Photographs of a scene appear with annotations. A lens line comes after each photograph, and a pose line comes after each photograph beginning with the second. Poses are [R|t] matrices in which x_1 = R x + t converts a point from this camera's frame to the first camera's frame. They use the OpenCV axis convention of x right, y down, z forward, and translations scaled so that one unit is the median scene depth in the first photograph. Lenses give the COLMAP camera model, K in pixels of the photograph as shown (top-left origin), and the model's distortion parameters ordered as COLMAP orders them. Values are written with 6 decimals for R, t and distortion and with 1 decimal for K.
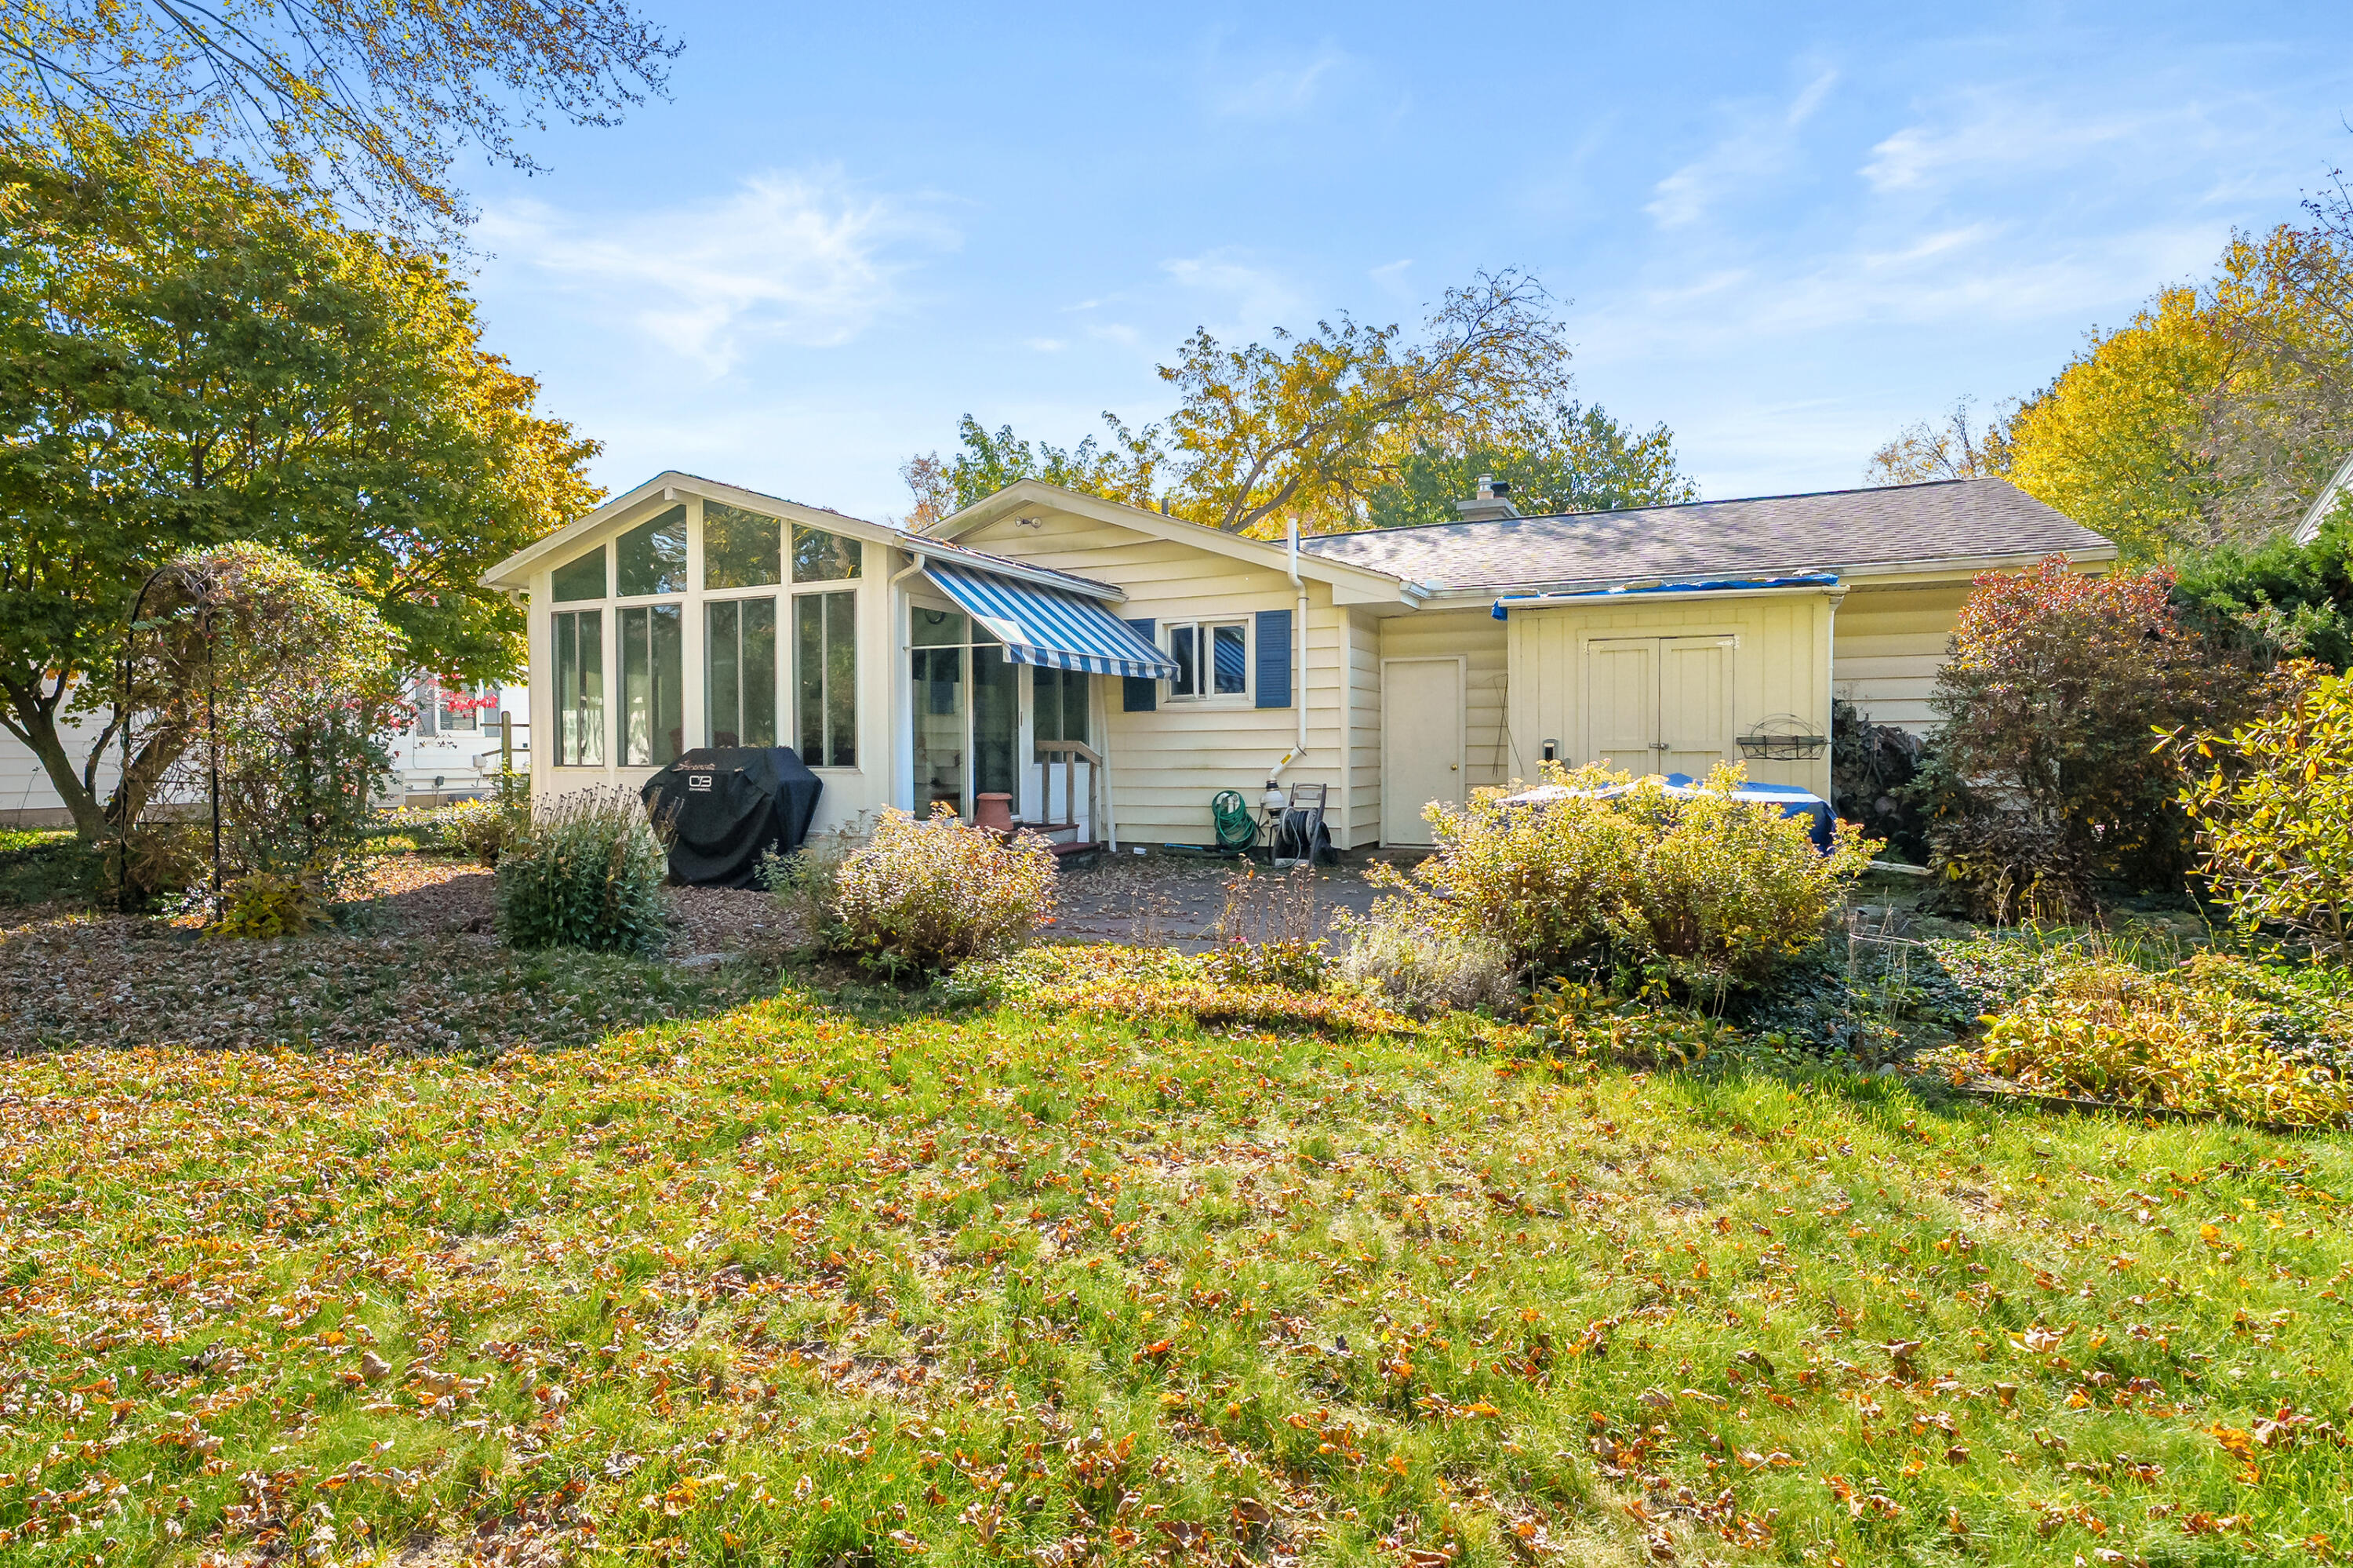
lens RADIAL K [[1248.9, 0, 1174.8], [0, 1248.9, 786.1], [0, 0, 1]] dist [-0.019725, 0.000066]
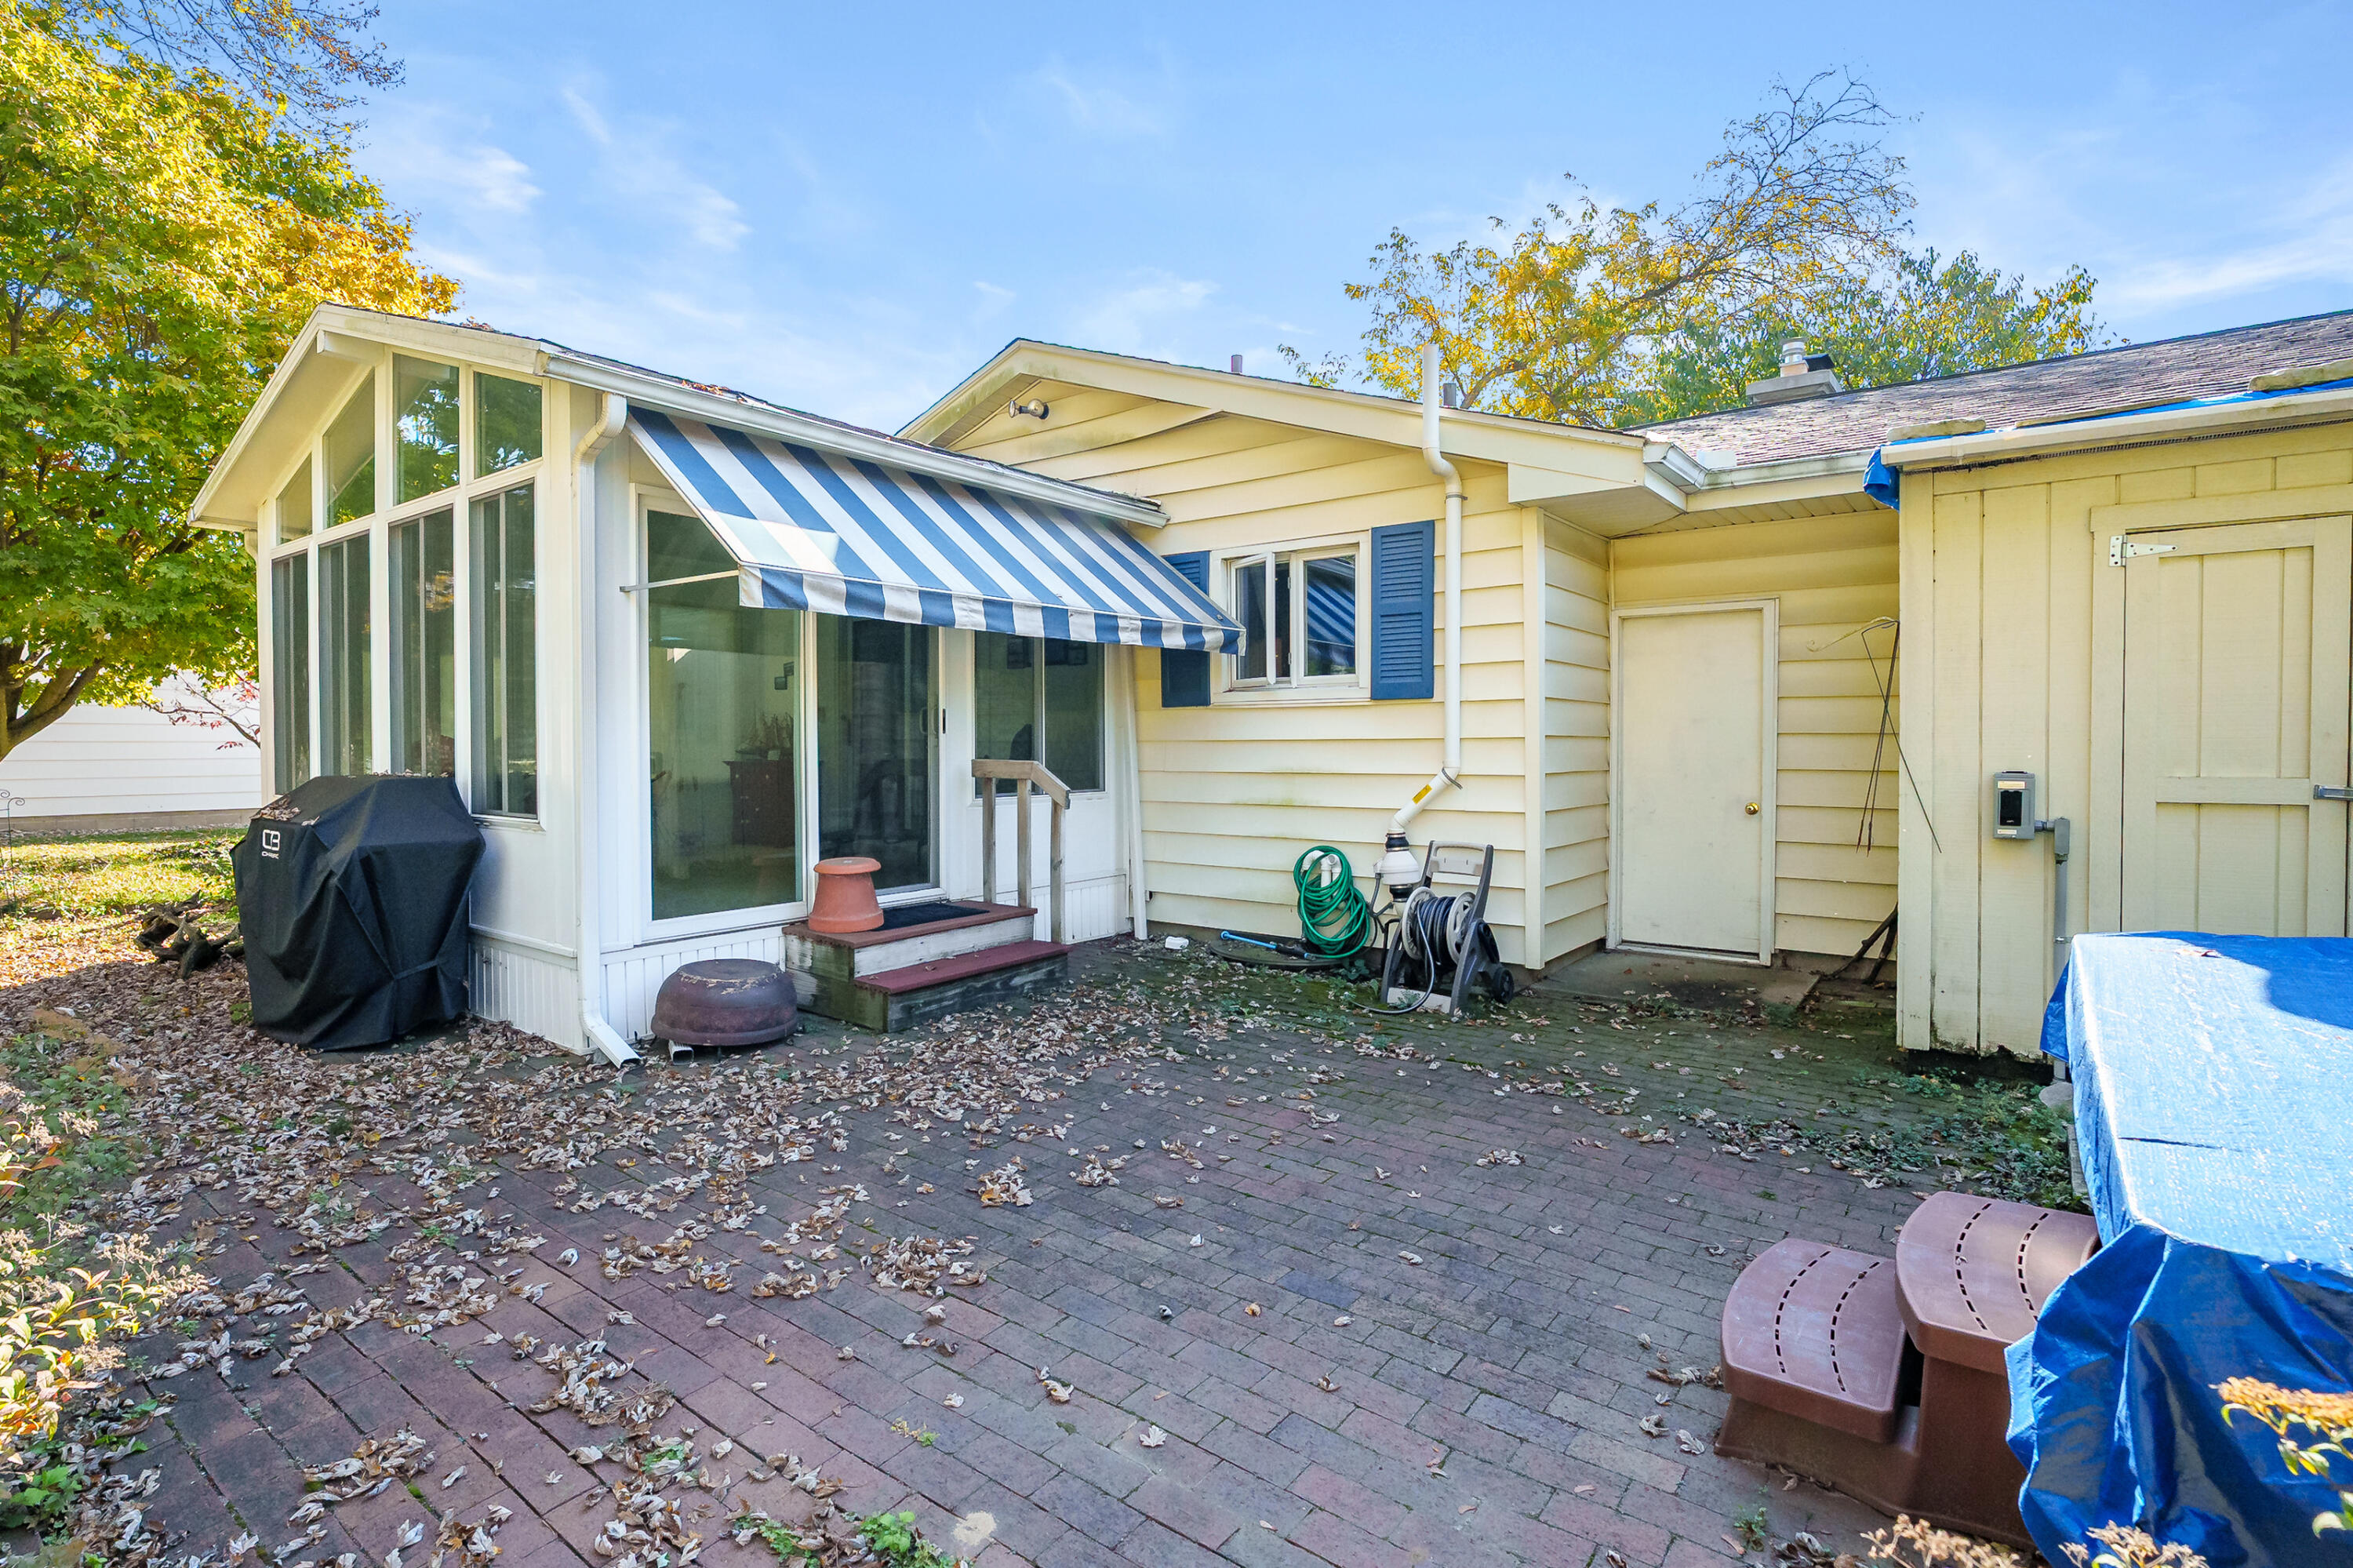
lens RADIAL K [[1226.8, 0, 1142.5], [0, 1226.8, 766.3], [0, 0, 1]] dist [-0.006981, -0.001899]
pose [[0.975490, 0.007473, -0.219915, 0.086326], [-0.009463, 0.999923, -0.007996, -0.027745], [0.219839, 0.009881, 0.975486, 0.443124]]
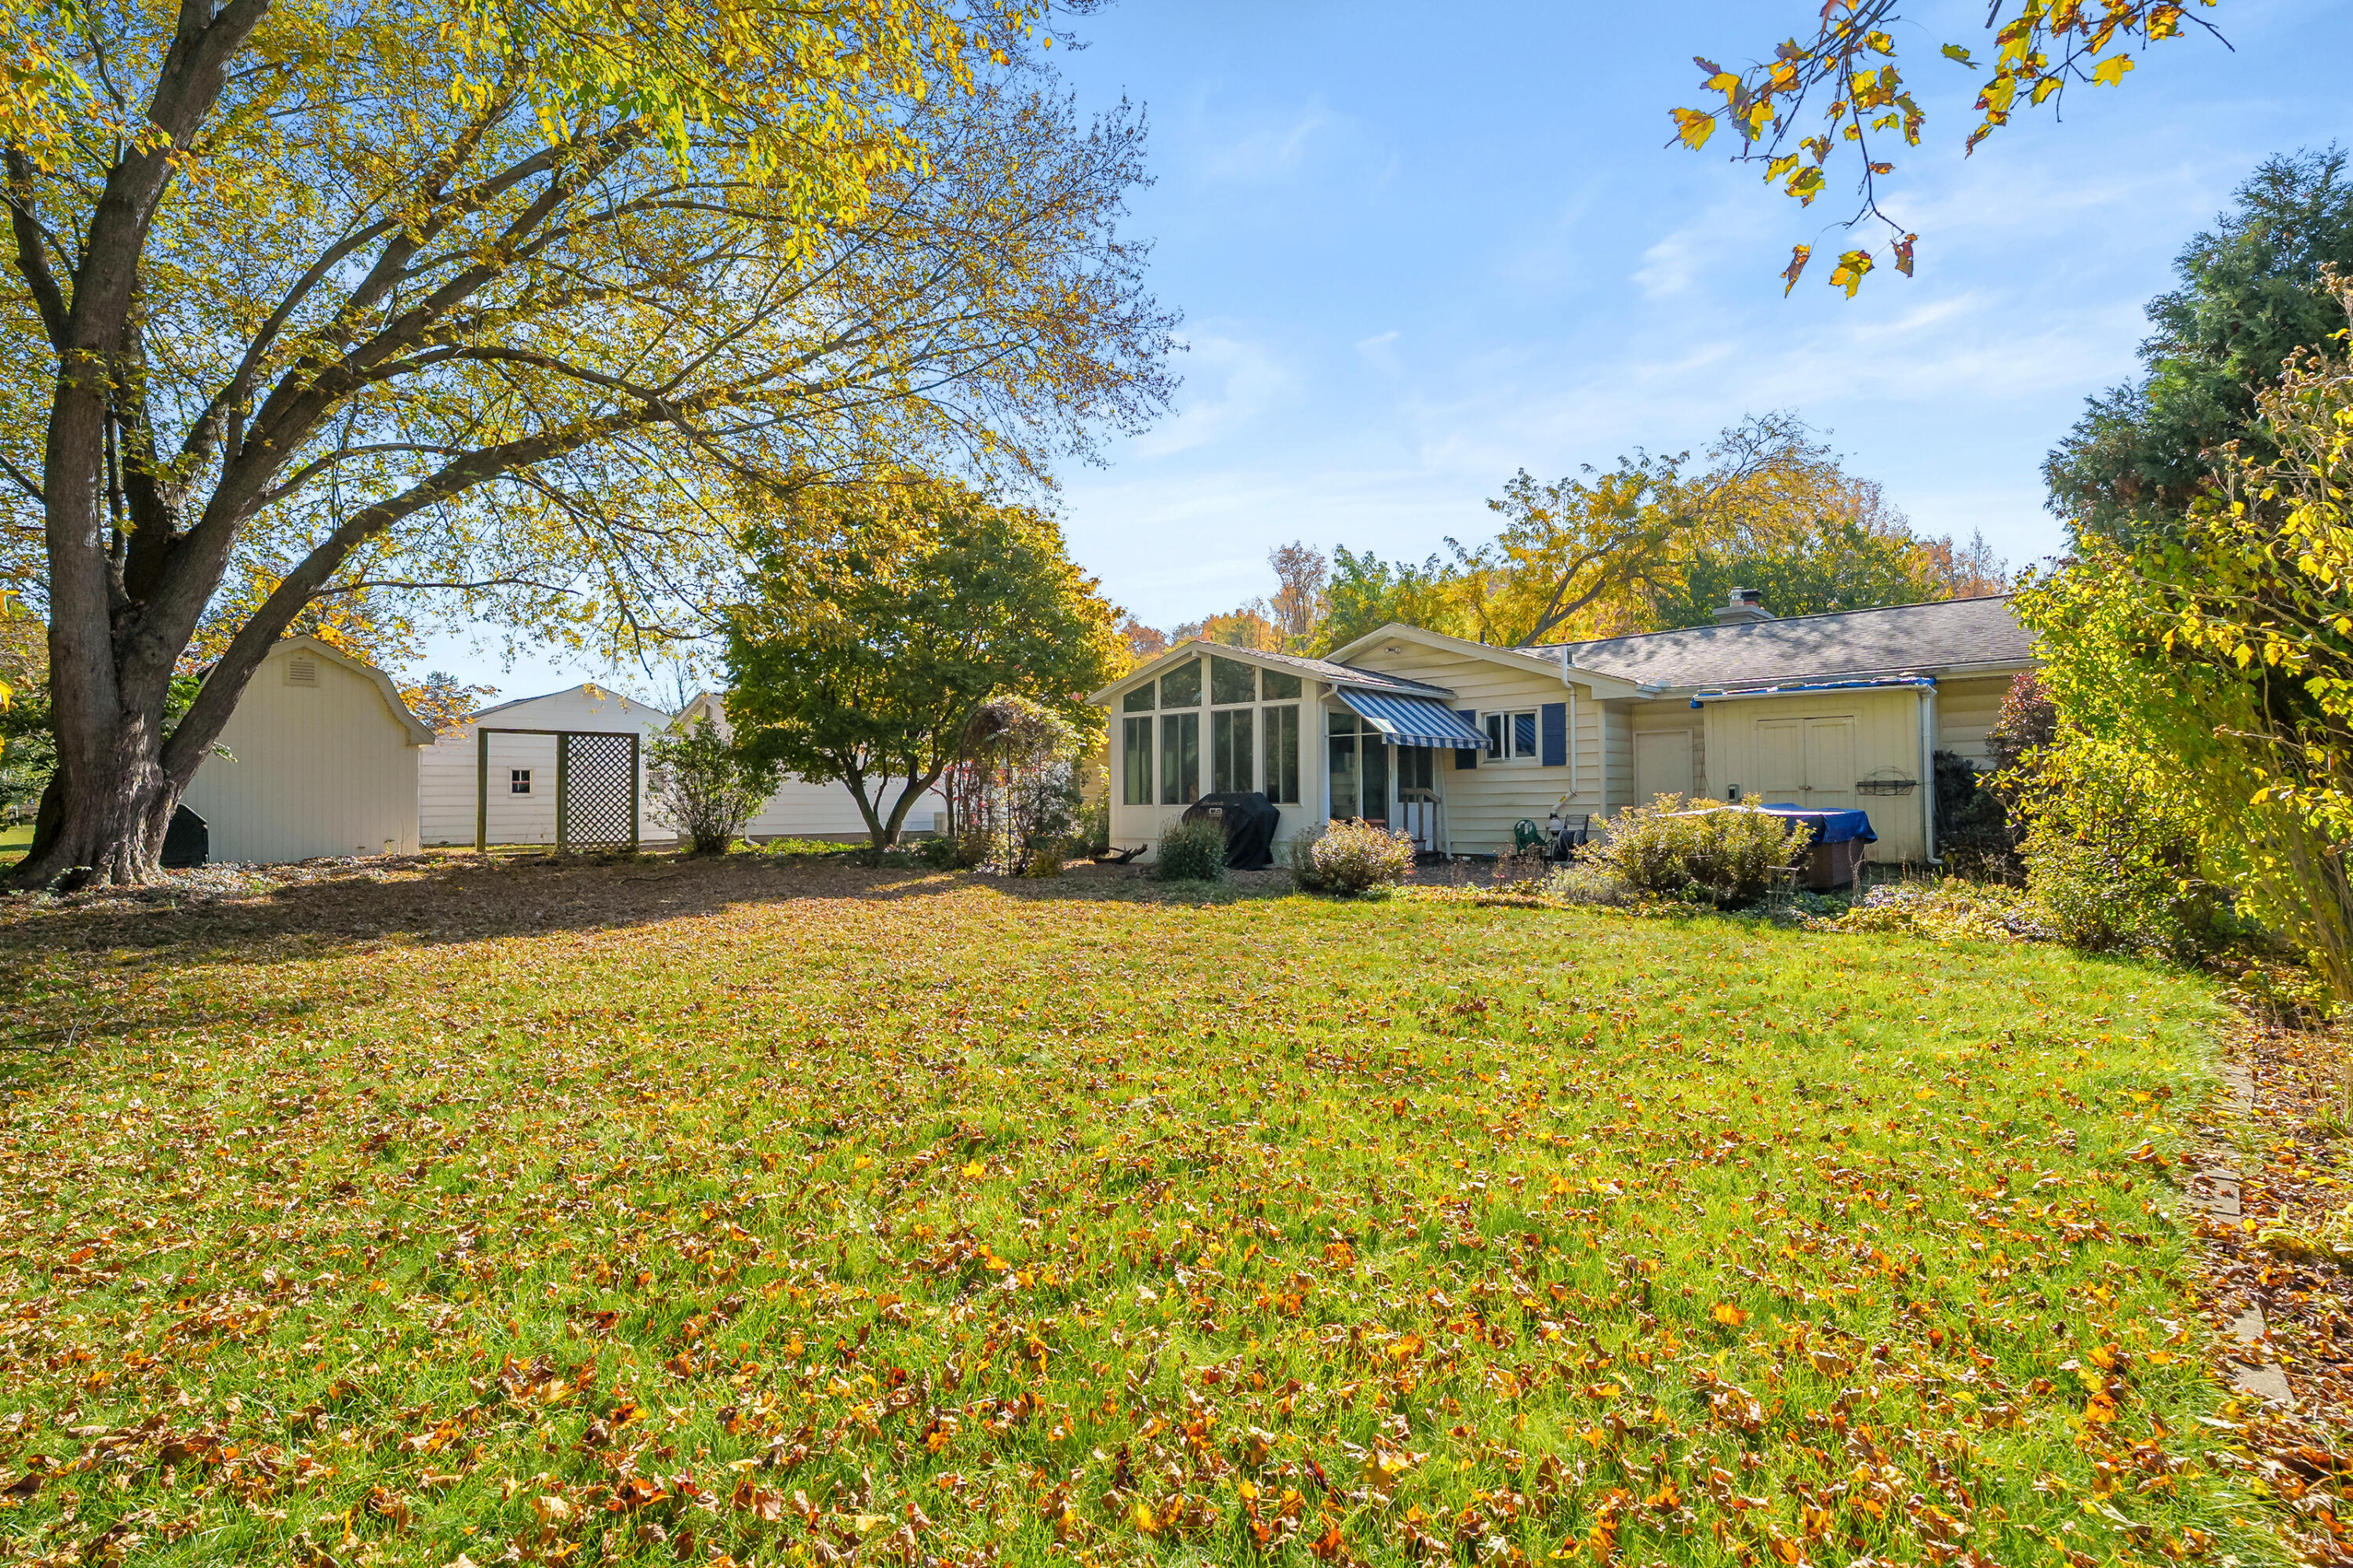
lens RADIAL K [[1135.7, 0, 1173.7], [0, 1135.7, 784.1], [0, 0, 1]] dist [-0.001117, -0.000151]
pose [[0.956020, -0.010045, -0.293130, 0.040182], [-0.002959, 0.999032, -0.043884, 0.022956], [0.293287, 0.042821, 0.955065, -0.481916]]
